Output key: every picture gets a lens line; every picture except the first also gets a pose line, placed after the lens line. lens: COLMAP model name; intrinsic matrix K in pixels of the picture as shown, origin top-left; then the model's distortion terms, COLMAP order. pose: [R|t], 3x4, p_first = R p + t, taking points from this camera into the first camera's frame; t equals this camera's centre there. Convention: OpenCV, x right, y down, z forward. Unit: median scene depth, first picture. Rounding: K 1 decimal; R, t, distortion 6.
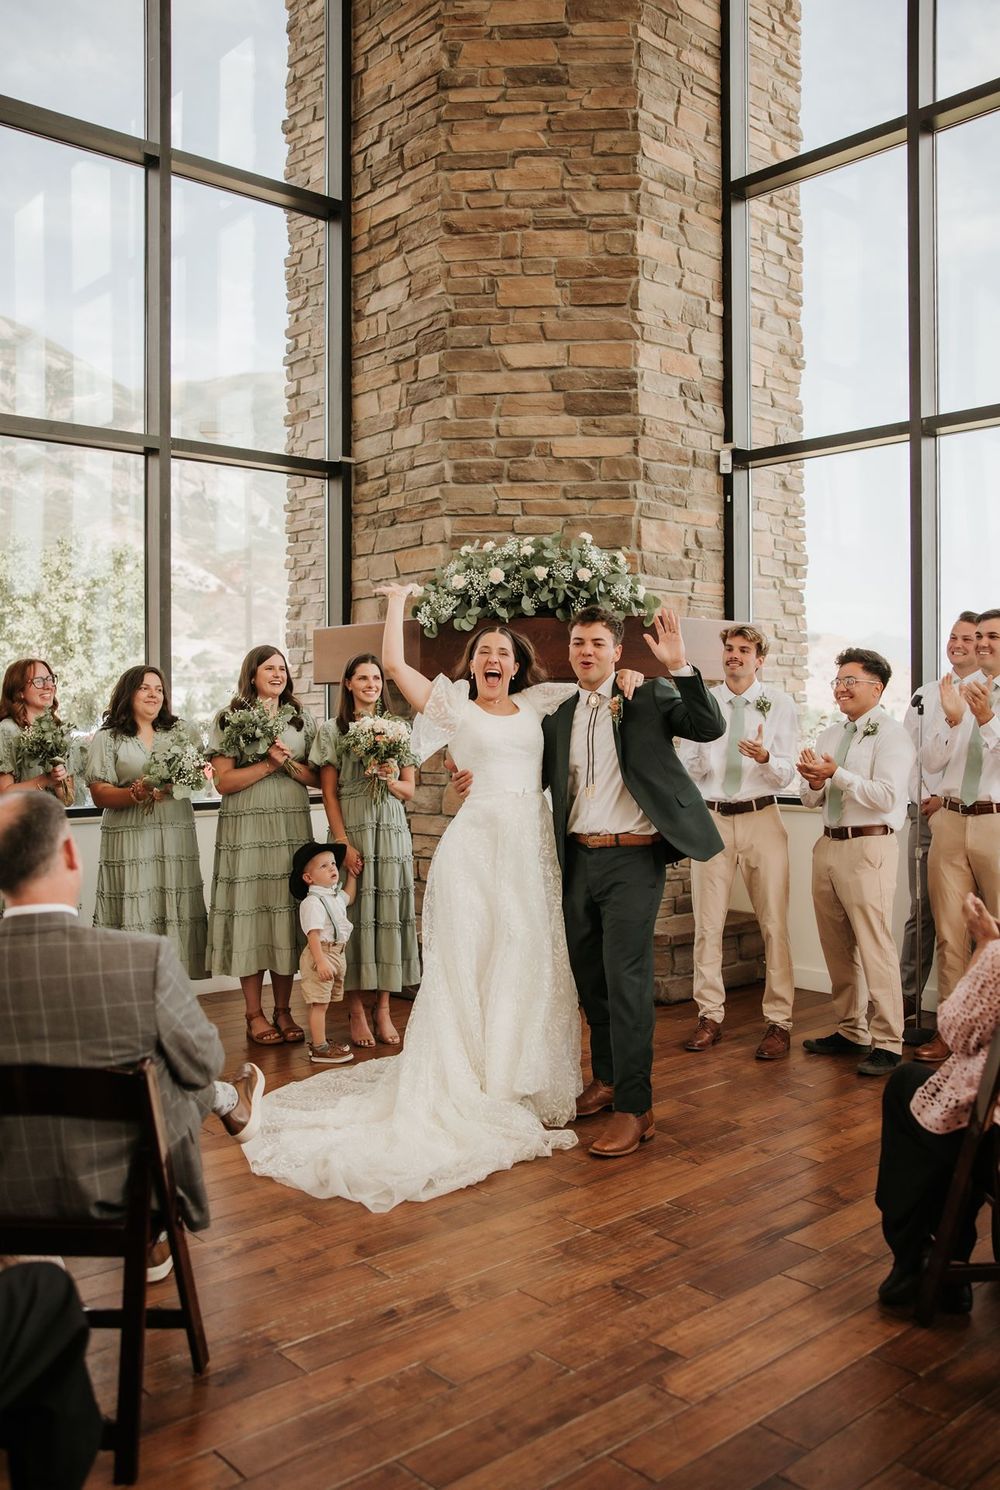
lens RADIAL K [[1249.1, 0, 500.0], [0, 1249.1, 745.0], [0, 0, 1]] dist [-0.109684, 0.114014]
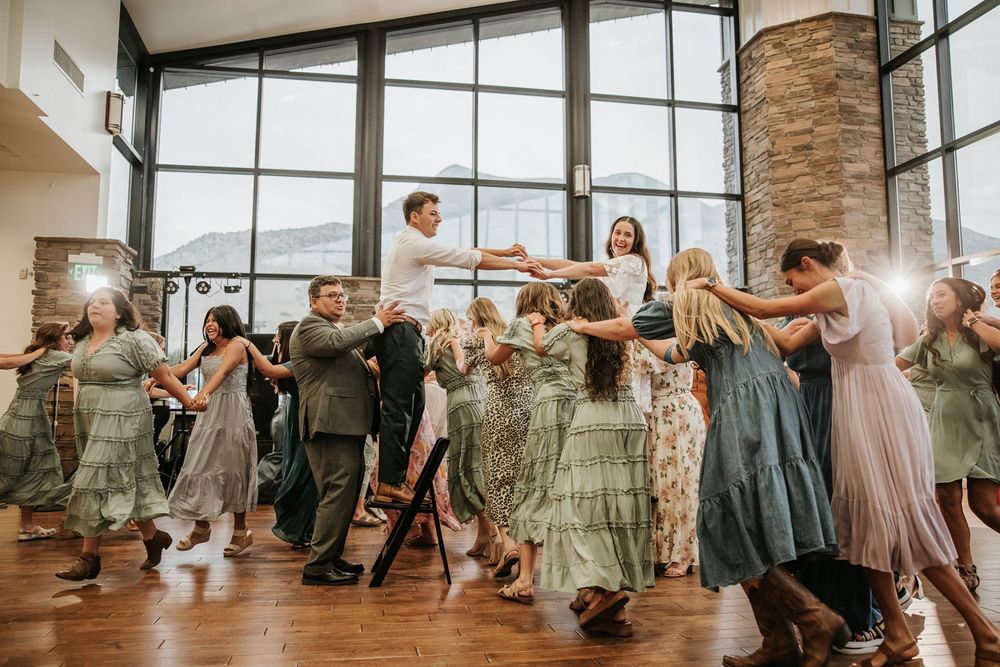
lens RADIAL K [[838.3, 0, 500.0], [0, 838.3, 333.5], [0, 0, 1]] dist [-0.109684, 0.114014]
pose [[0.853222, -0.045436, -0.519565, 0.393117], [-0.016866, 0.993273, -0.114559, 0.100314], [0.521275, 0.106507, 0.846716, -0.899433]]
